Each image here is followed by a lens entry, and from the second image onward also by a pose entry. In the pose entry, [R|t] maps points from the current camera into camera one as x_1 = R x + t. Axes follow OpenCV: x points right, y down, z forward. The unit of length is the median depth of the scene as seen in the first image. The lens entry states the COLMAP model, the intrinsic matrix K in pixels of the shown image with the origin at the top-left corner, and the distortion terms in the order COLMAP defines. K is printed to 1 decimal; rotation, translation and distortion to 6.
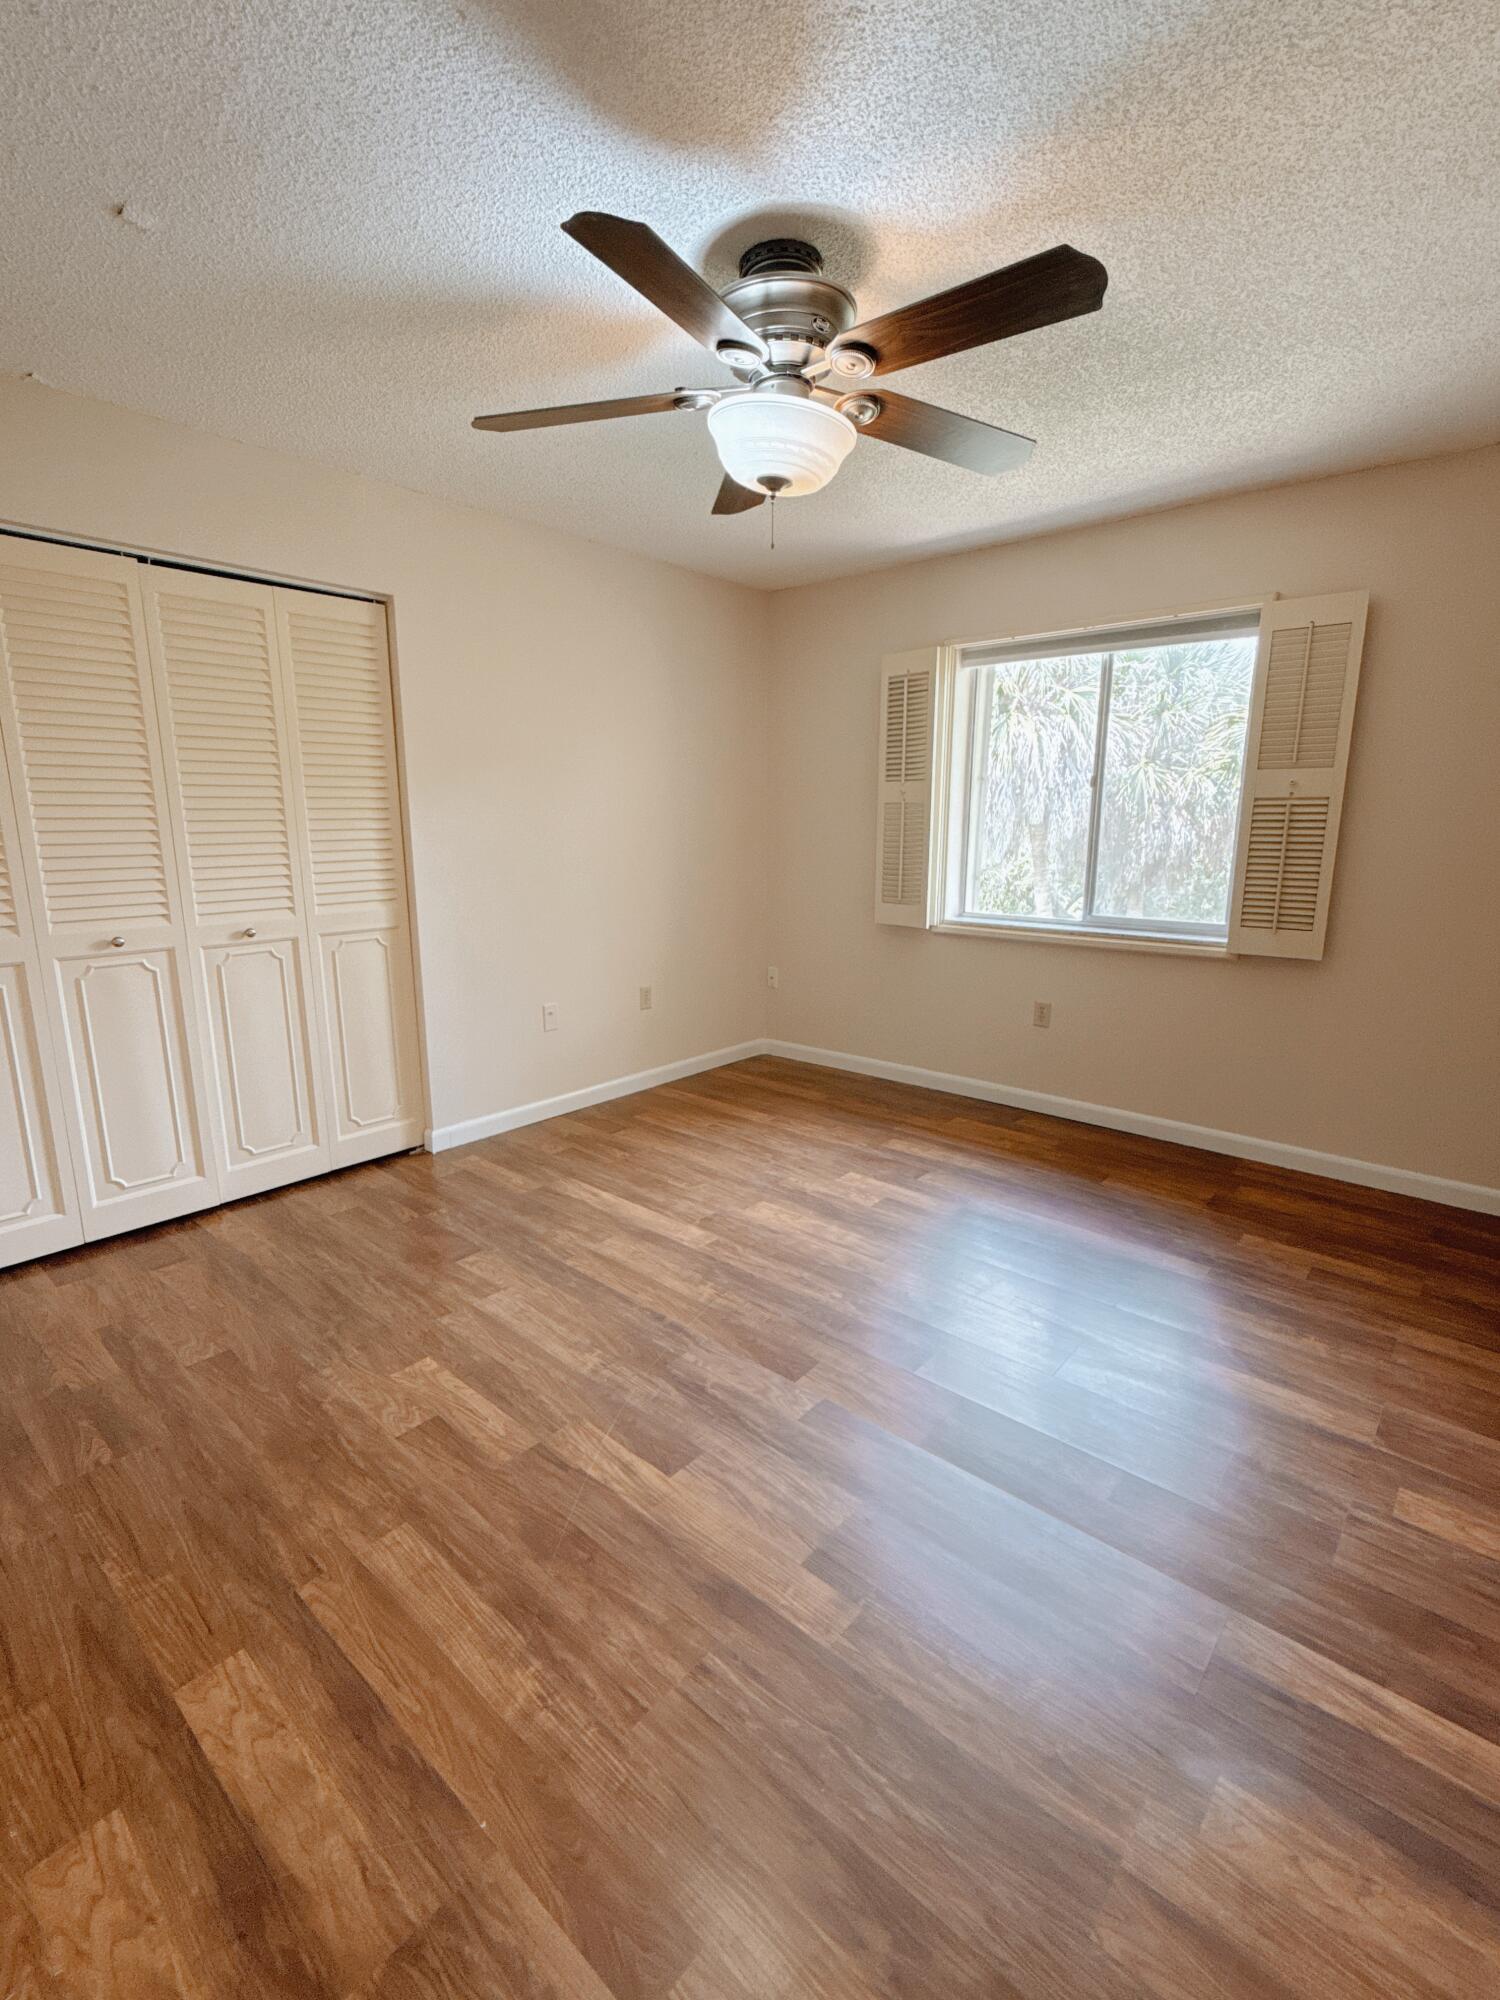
lens RADIAL K [[908.6, 0, 747.0], [0, 908.6, 1003.2], [0, 0, 1]] dist [-0.001060, 0.000301]
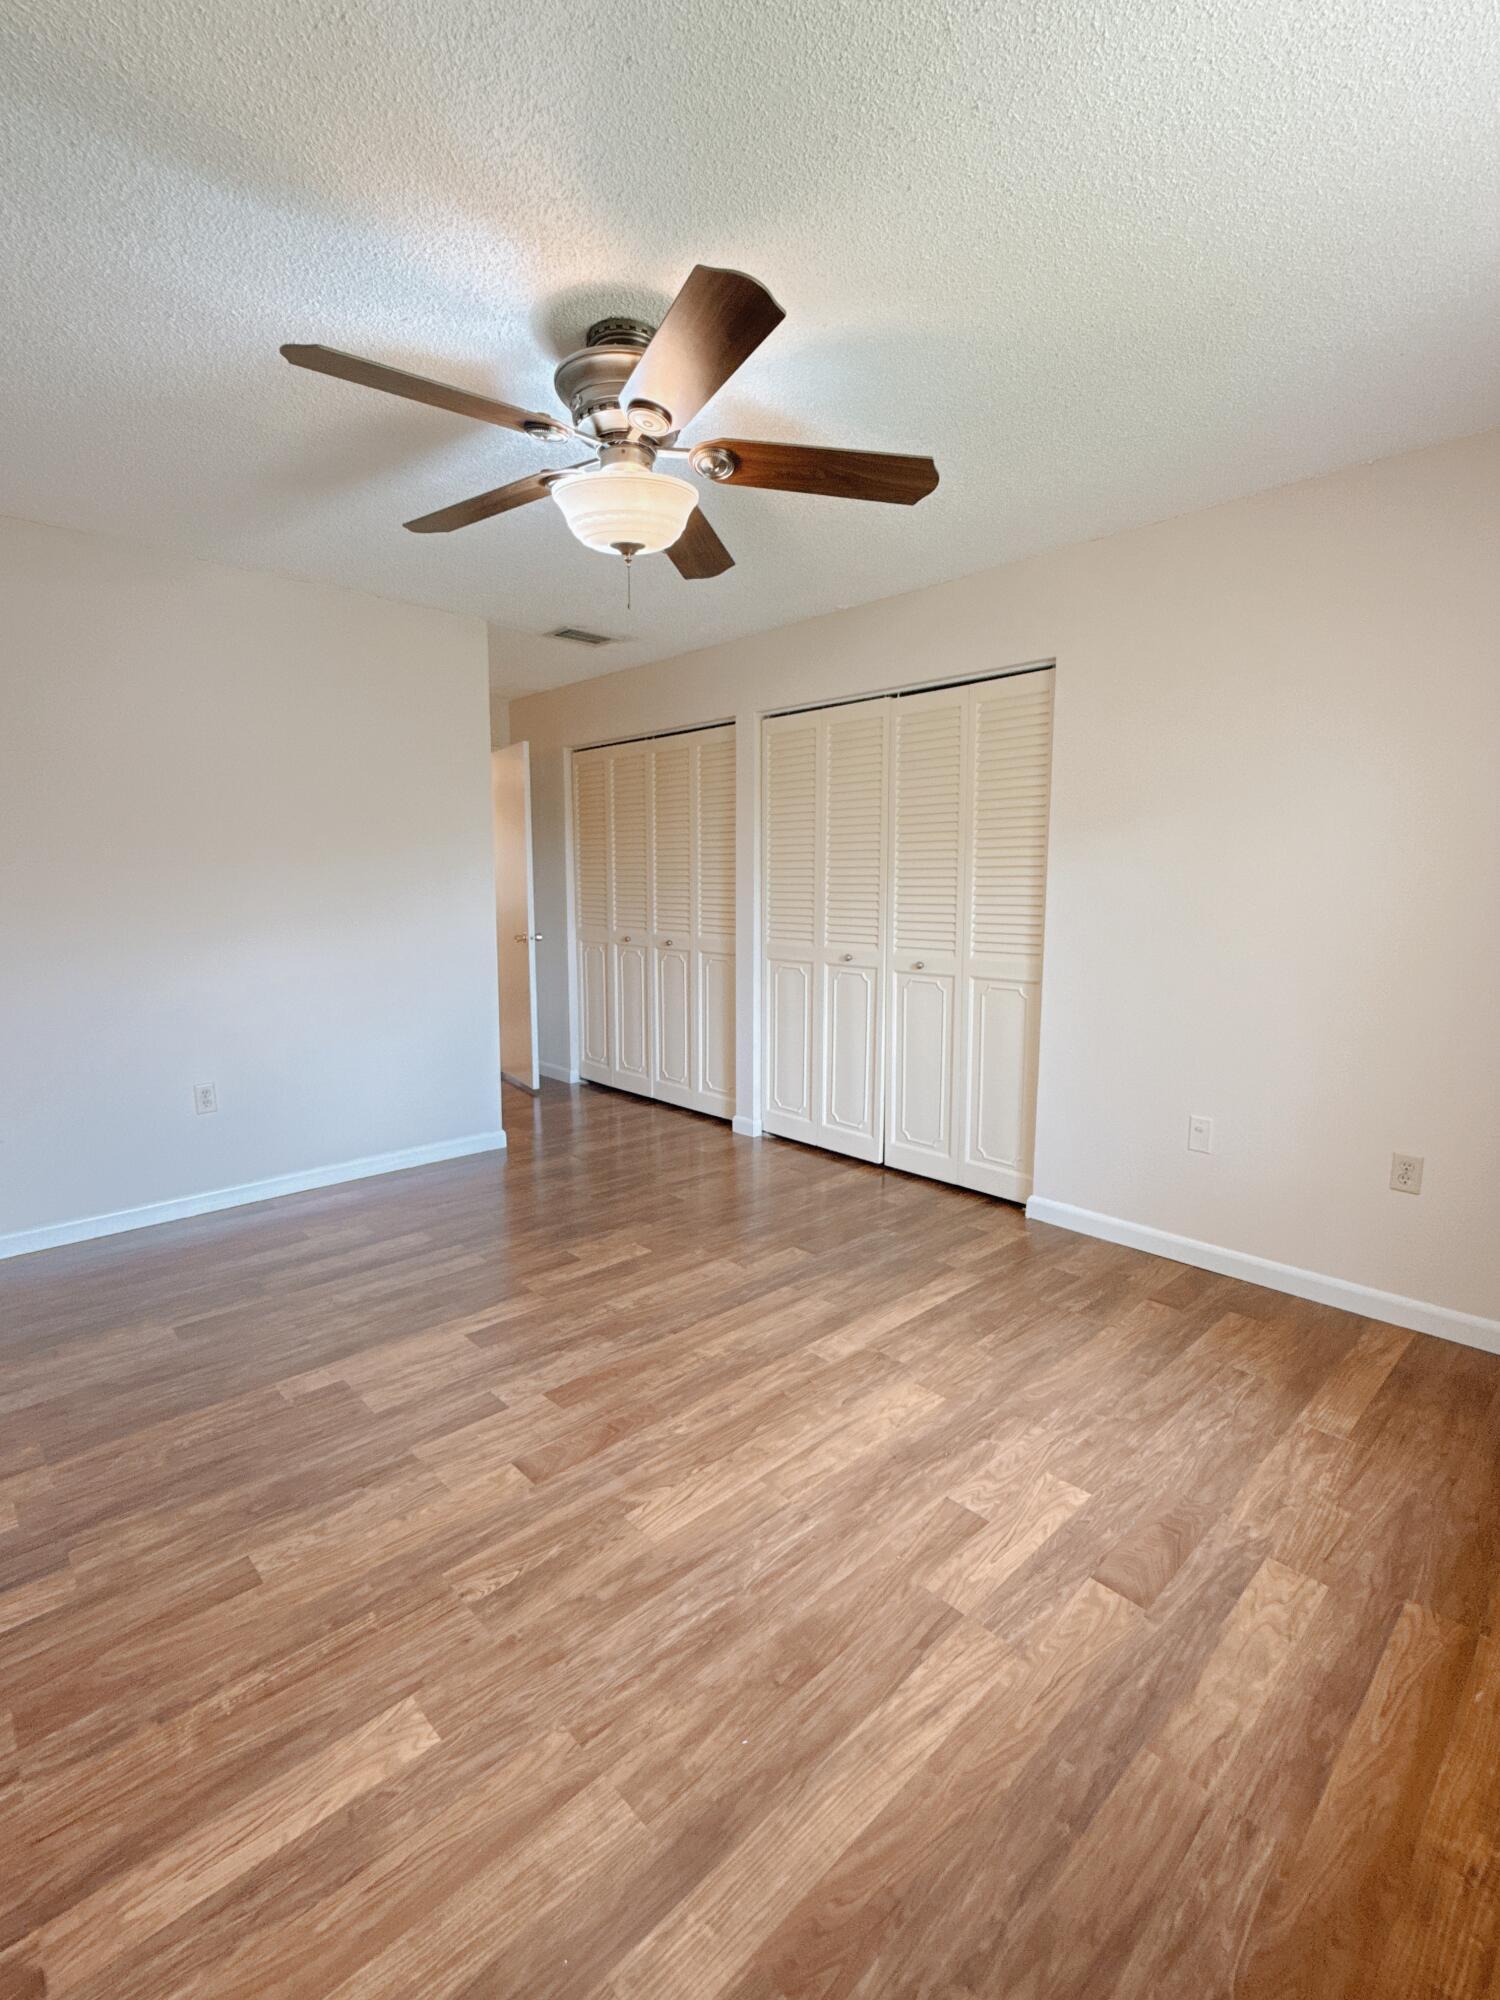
lens RADIAL K [[908.6, 0, 746.2], [0, 908.6, 997.6], [0, 0, 1]] dist [-0.001060, 0.000301]
pose [[-0.094681, 0.123902, -0.987767, 0.704542], [-0.205614, 0.968396, 0.141181, -0.157614], [0.974042, 0.216466, -0.066213, 0.832275]]
